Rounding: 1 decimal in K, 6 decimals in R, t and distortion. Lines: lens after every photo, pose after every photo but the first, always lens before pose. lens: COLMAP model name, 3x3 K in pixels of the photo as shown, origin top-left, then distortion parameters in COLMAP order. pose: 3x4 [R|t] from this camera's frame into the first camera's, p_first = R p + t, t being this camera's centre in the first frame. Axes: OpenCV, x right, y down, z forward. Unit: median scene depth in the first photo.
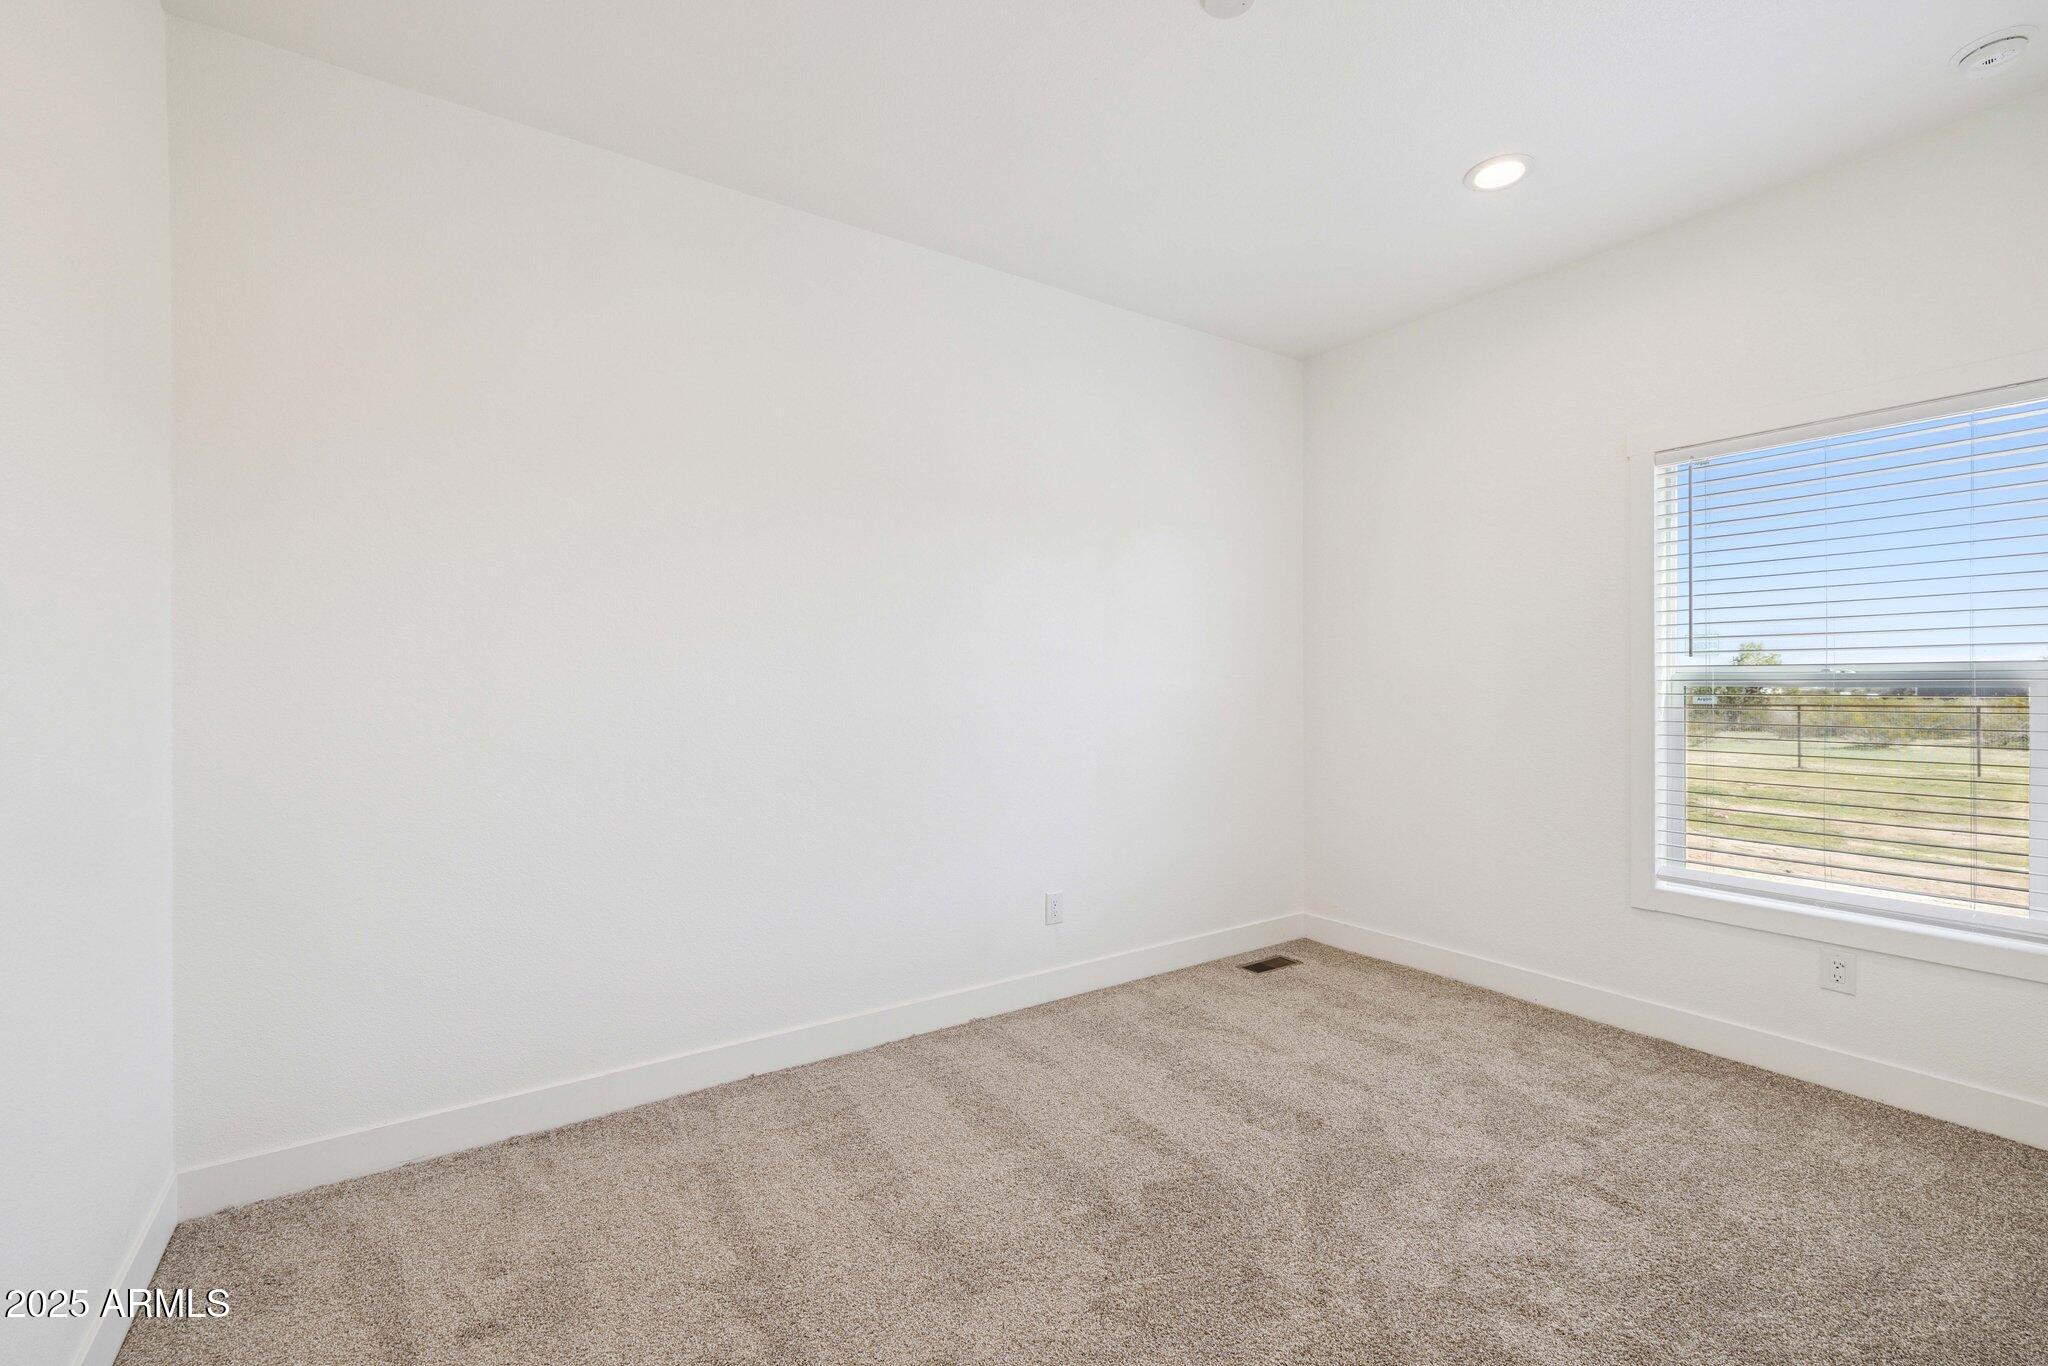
lens RADIAL K [[863.7, 0, 1027.0], [0, 863.7, 692.6], [0, 0, 1]] dist [0.001525, -0.000302]
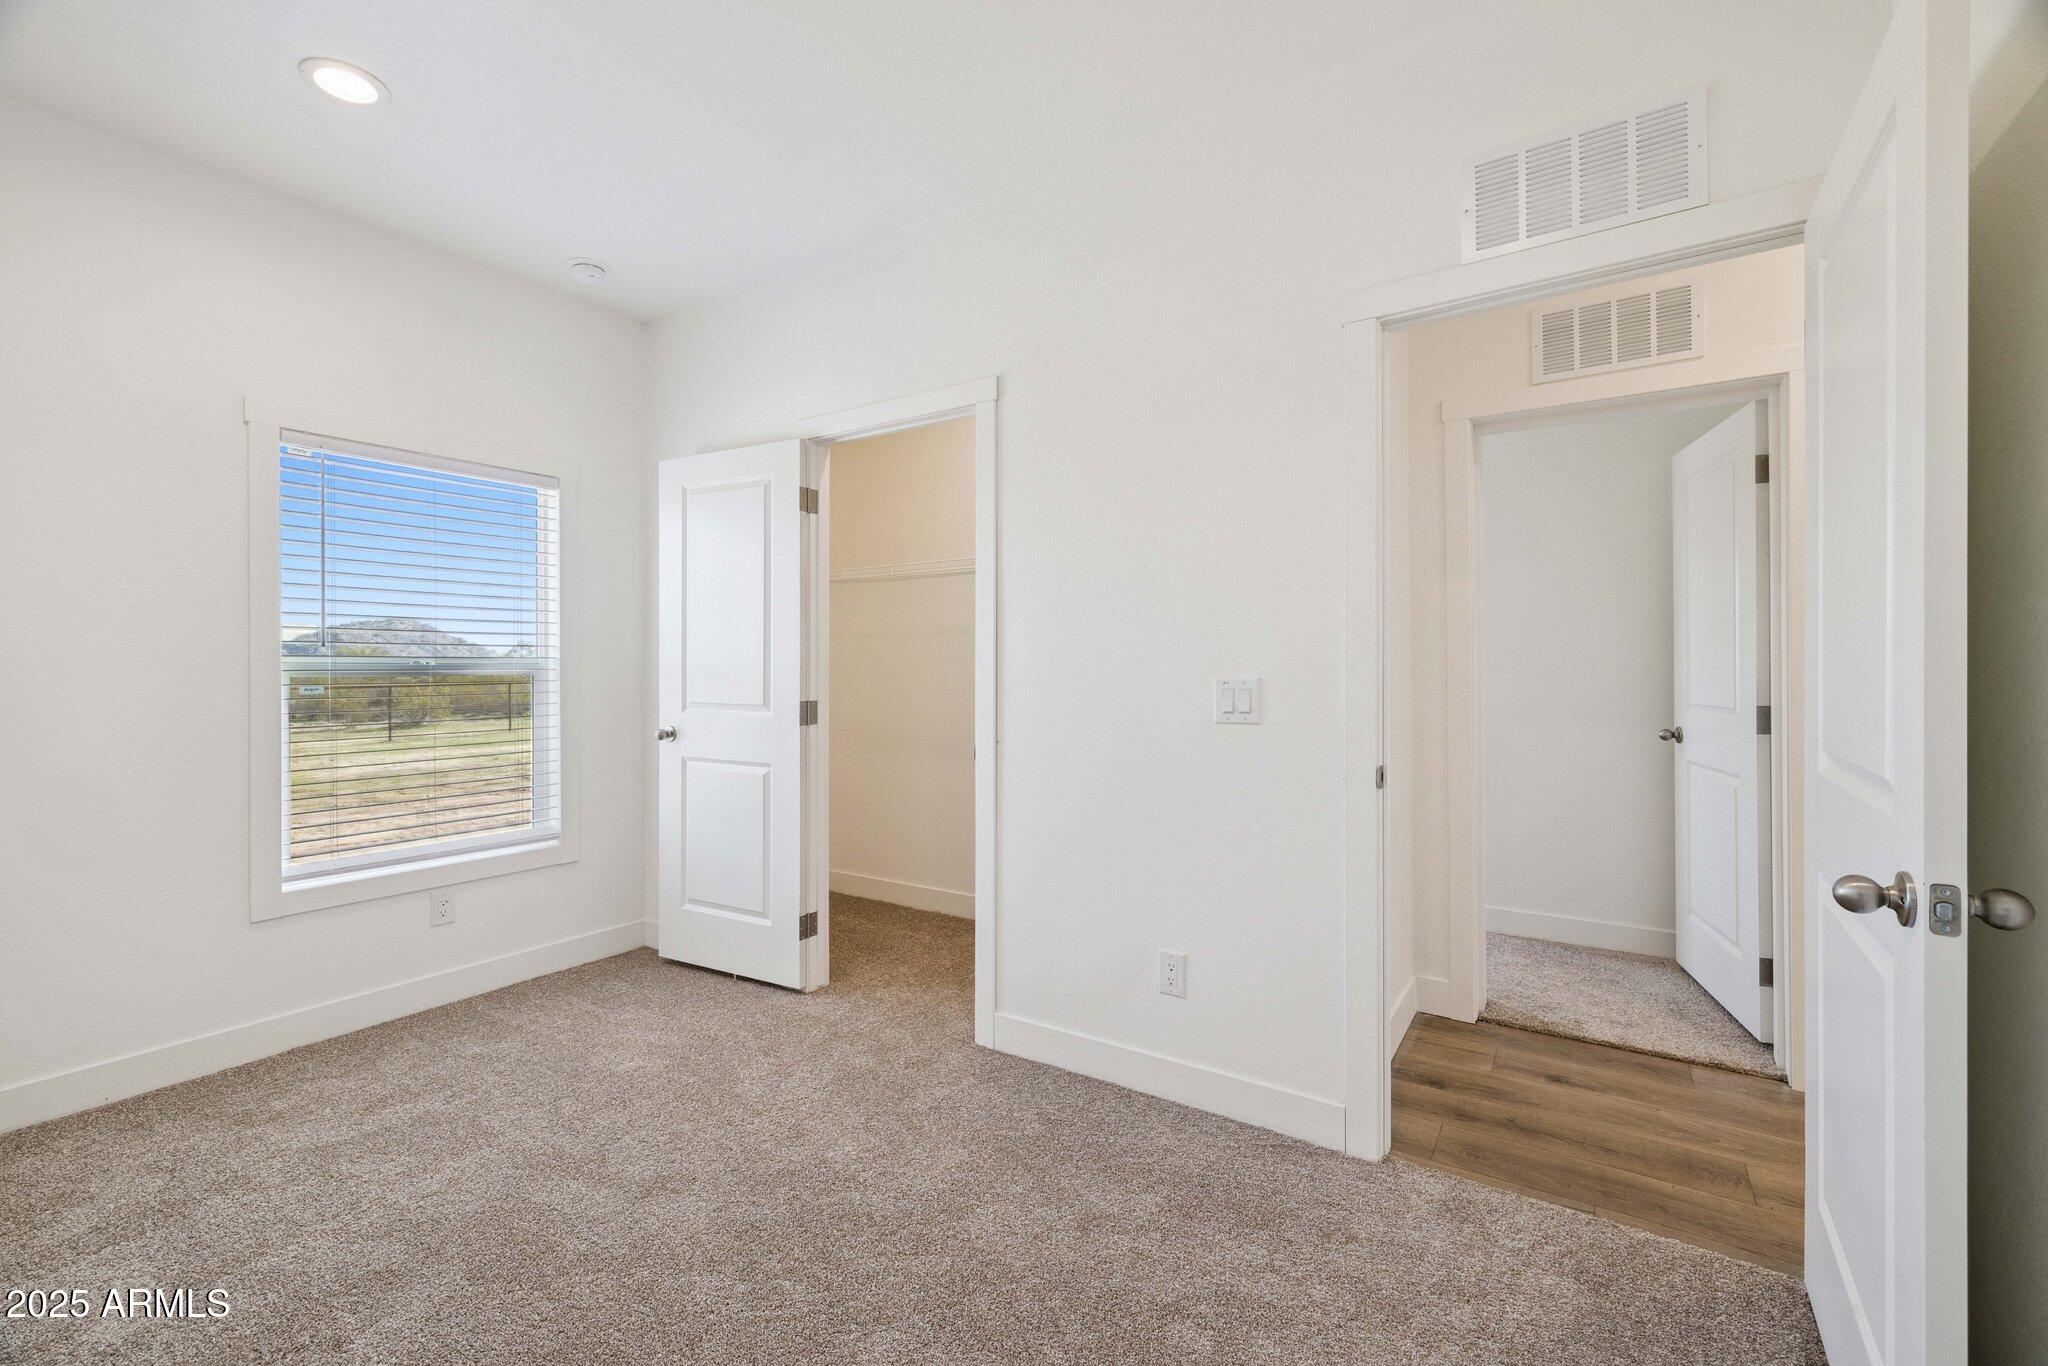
lens RADIAL K [[863.7, 0, 1023.1], [0, 863.7, 671.8], [0, 0, 1]] dist [0.001525, -0.000302]
pose [[-0.395658, 0.000909, 0.918398, -0.470664], [0.004802, 0.999988, 0.001079, -0.010064], [-0.918385, 0.004837, -0.395657, 0.660799]]
